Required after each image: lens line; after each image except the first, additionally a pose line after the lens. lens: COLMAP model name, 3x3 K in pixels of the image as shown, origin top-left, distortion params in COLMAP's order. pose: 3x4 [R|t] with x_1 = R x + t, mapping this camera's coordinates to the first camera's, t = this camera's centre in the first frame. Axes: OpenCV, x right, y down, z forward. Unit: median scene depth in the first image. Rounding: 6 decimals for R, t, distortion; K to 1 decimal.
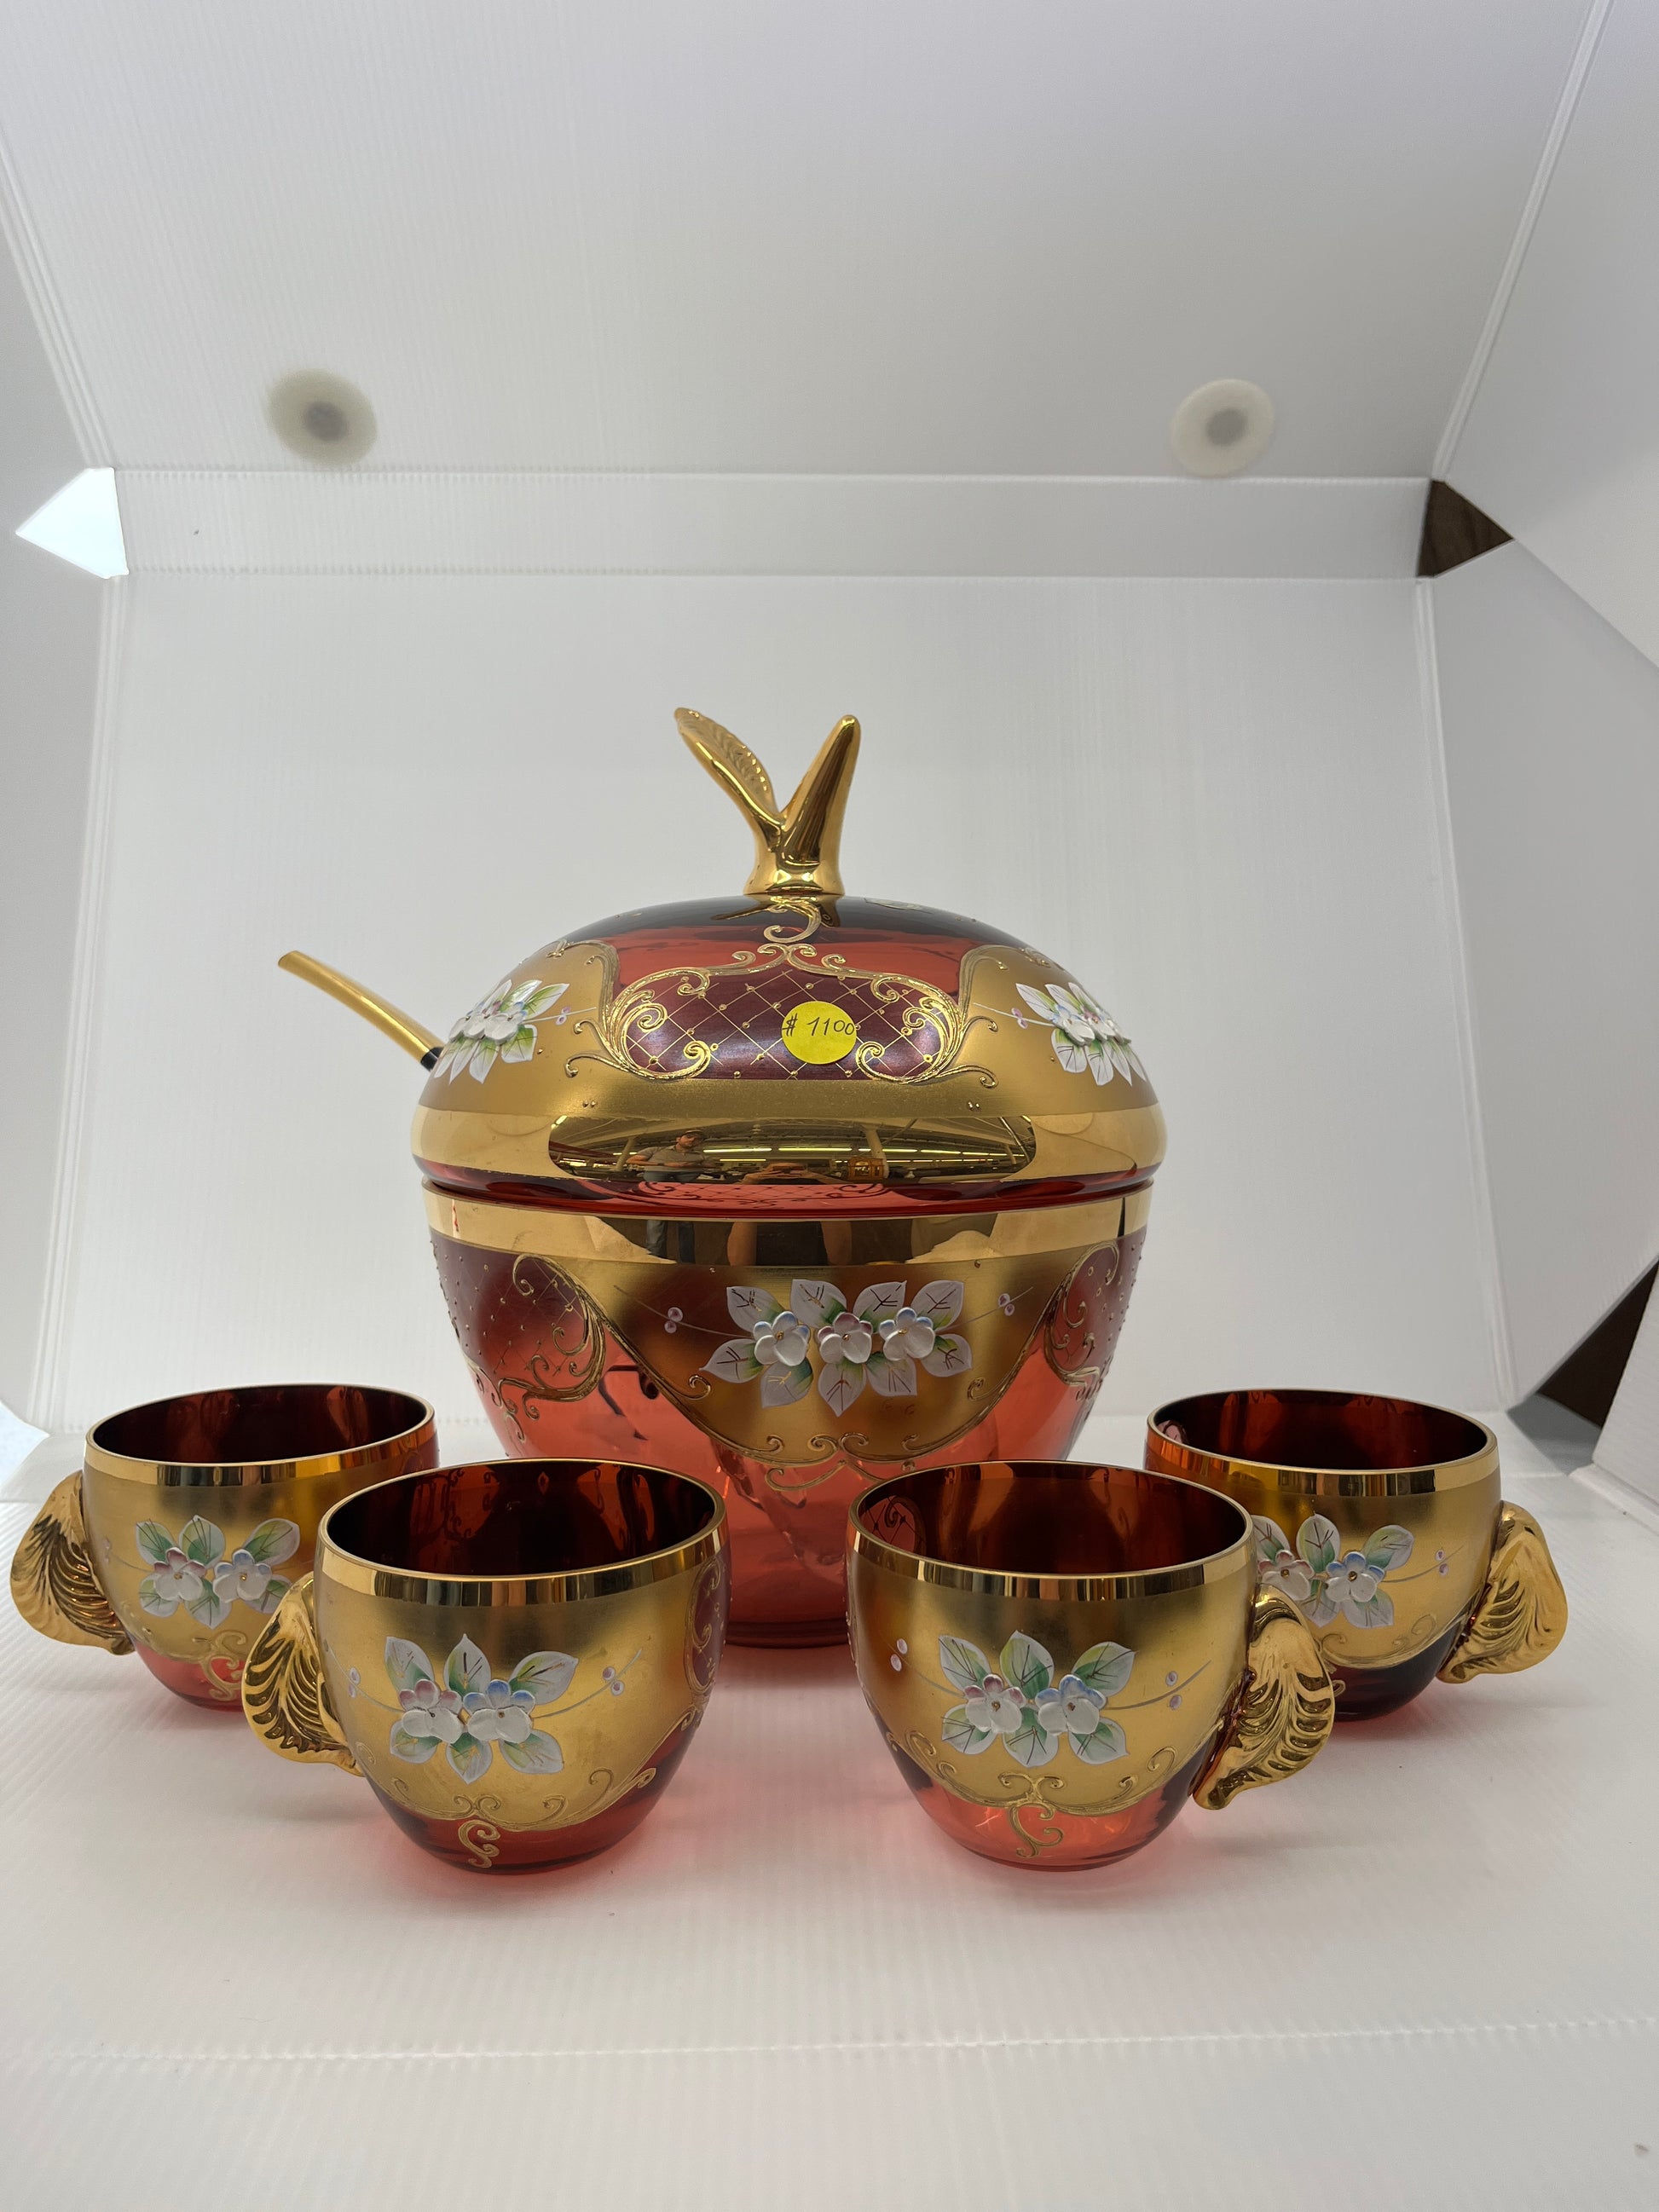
lens RADIAL K [[1711.3, 0, 836.0], [0, 1711.3, 1104.2], [0, 0, 1]] dist [0.043645, -0.067425]
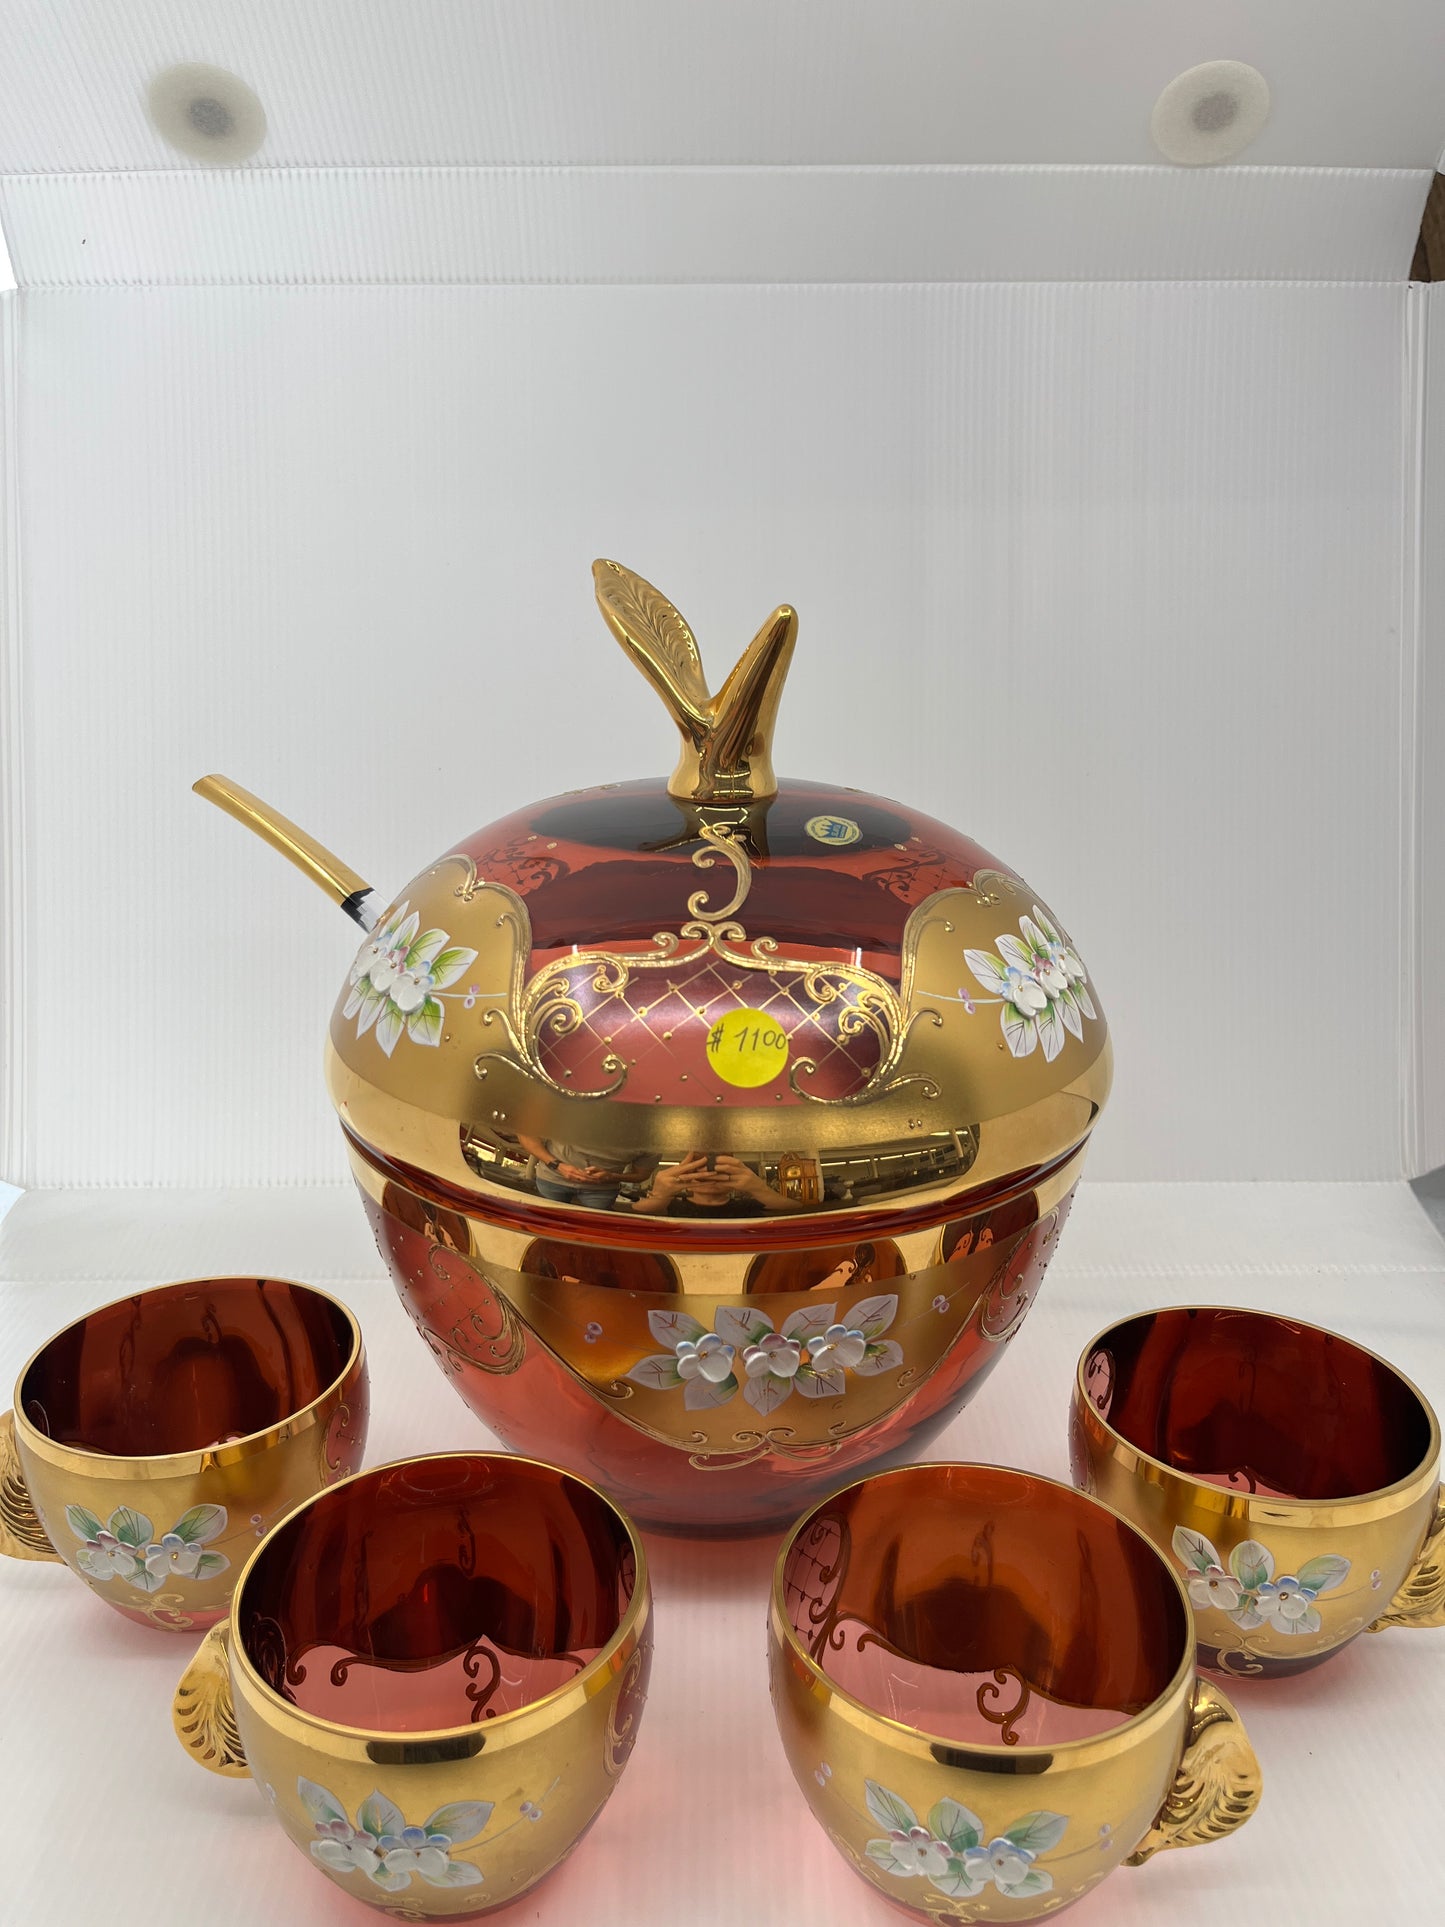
lens RADIAL K [[1490.7, 0, 713.3], [0, 1490.7, 973.2], [0, 0, 1]] dist [0.043645, -0.067425]
pose [[0.999421, 0.012241, -0.031760, -0.003336], [-0.003963, 0.968595, 0.248611, -0.270490], [0.033806, -0.248341, 0.968083, 0.233526]]
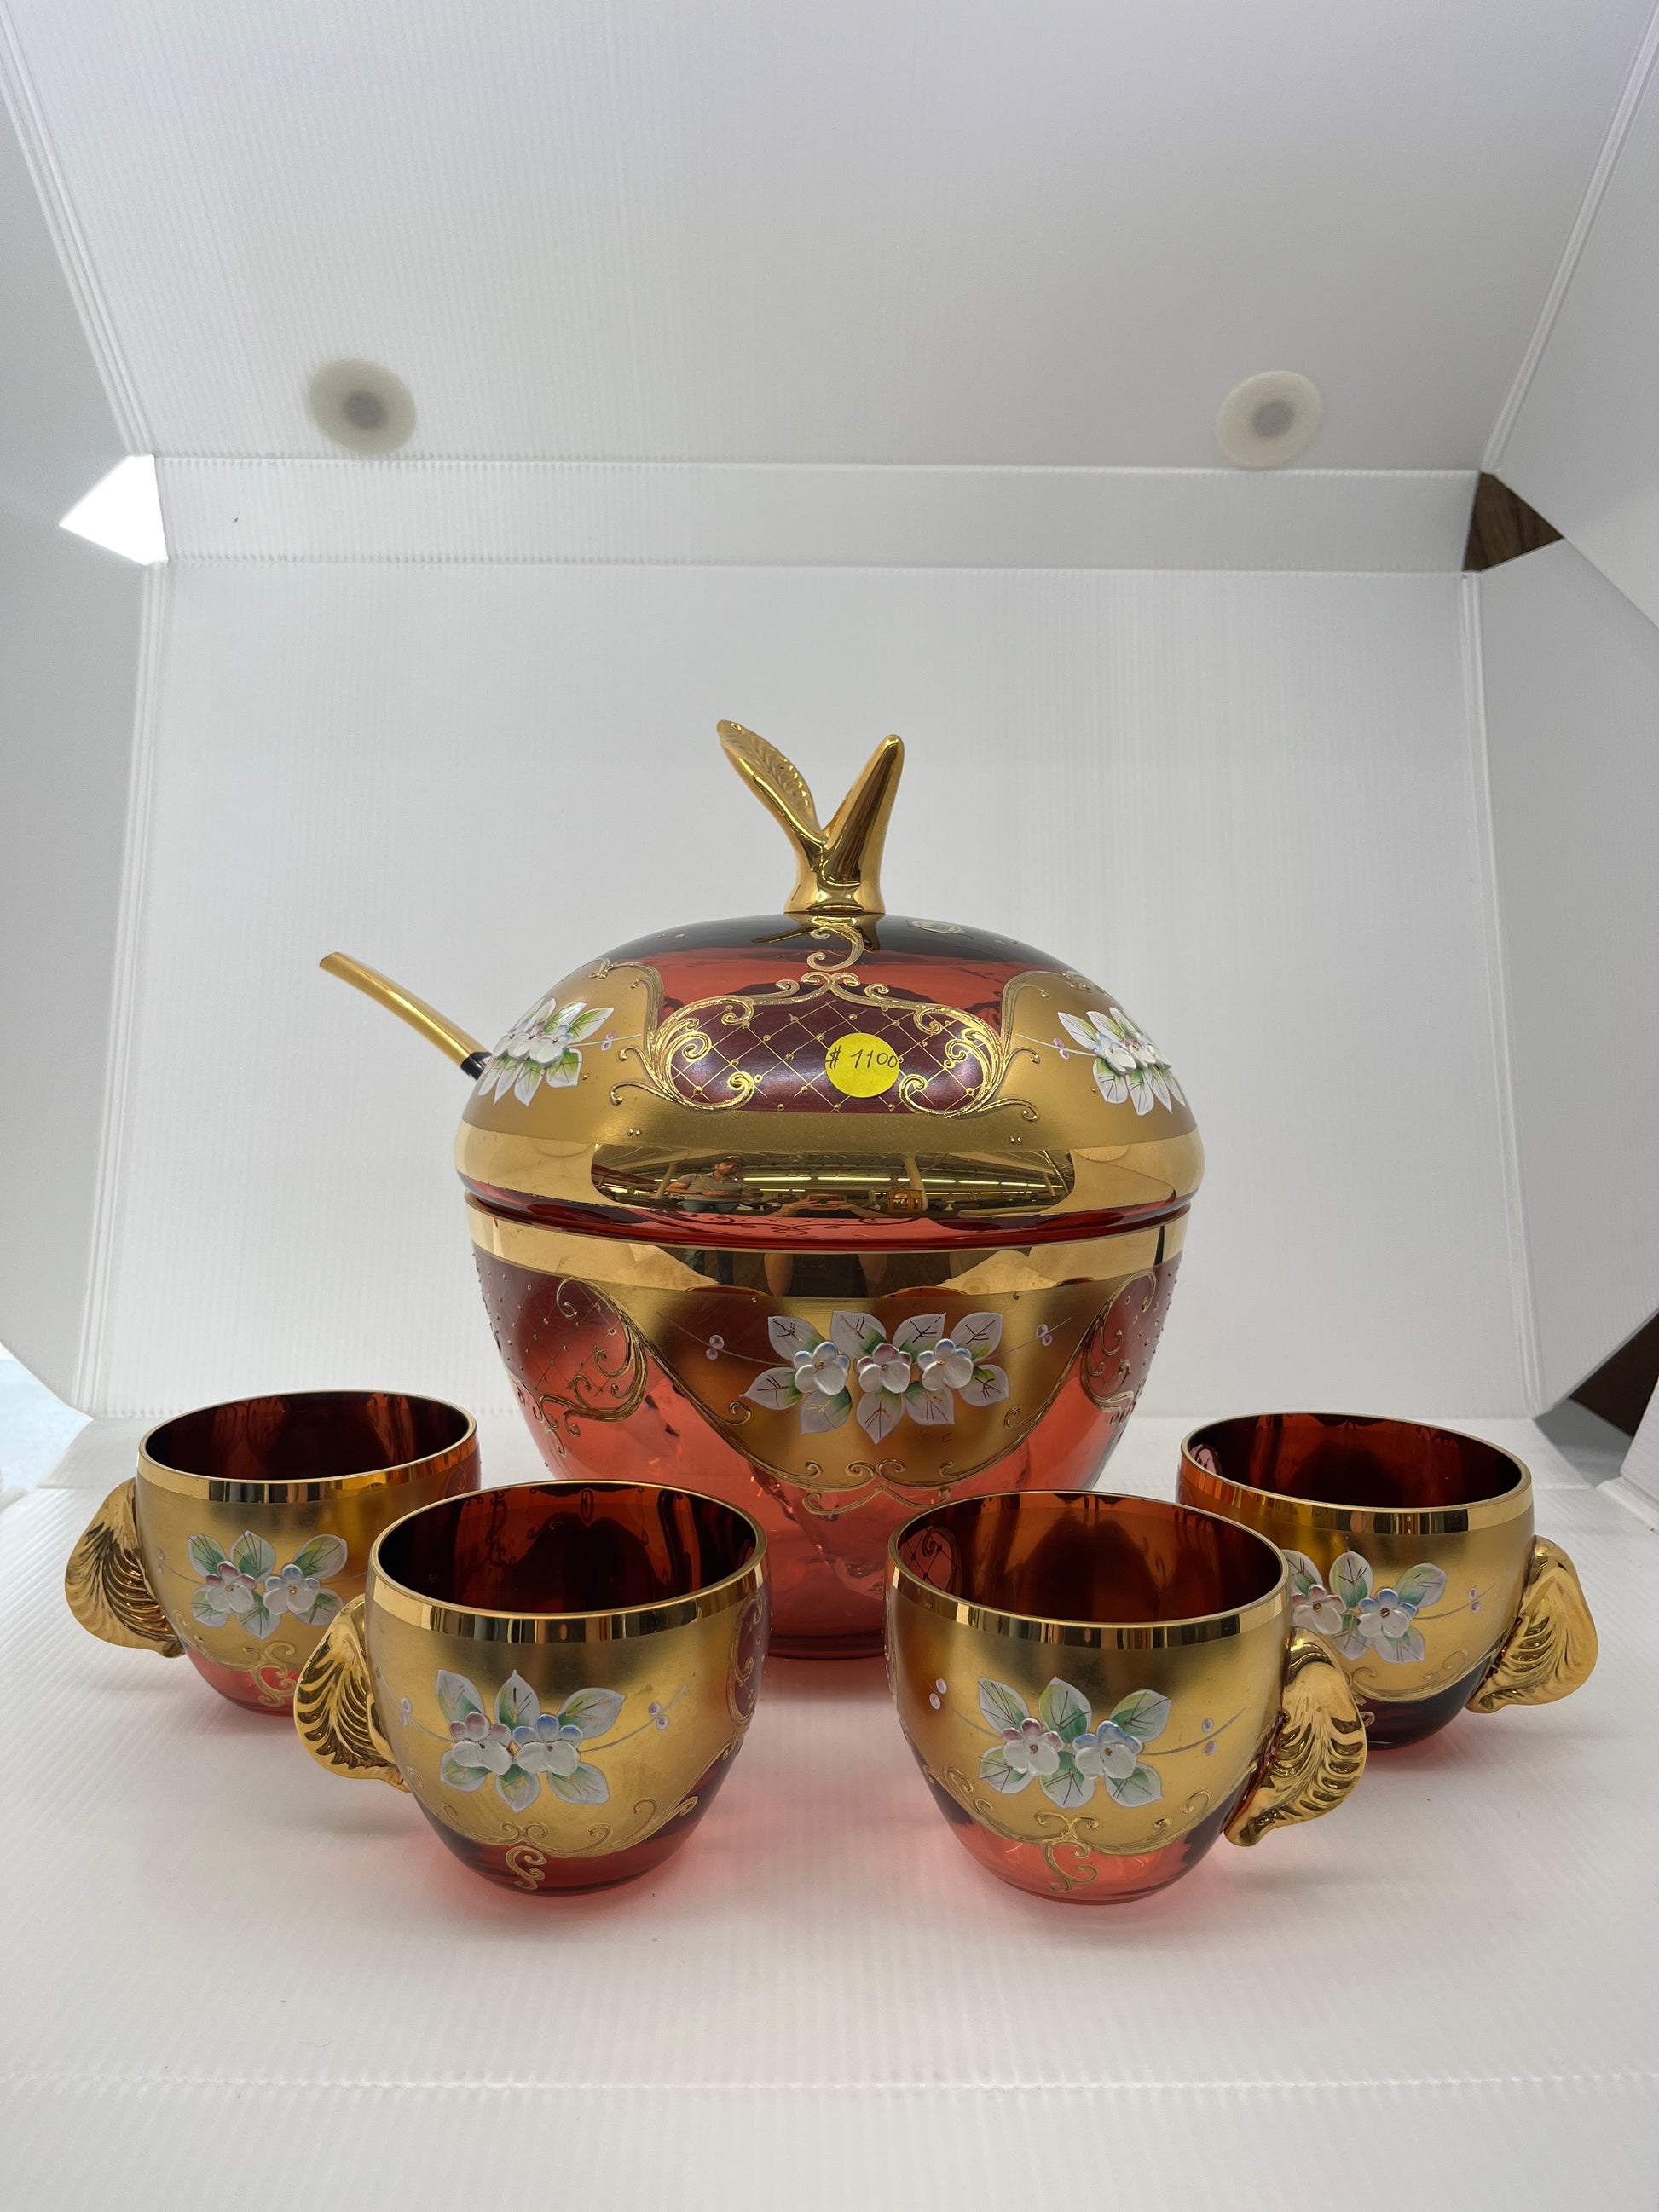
lens RADIAL K [[1711.3, 0, 818.4], [0, 1711.3, 1107.8], [0, 0, 1]] dist [0.043645, -0.067425]
pose [[0.999713, 0.013155, -0.020004, -0.014932], [-0.012523, 0.999428, 0.031415, -0.046846], [0.020406, -0.031155, 0.999306, -0.006213]]
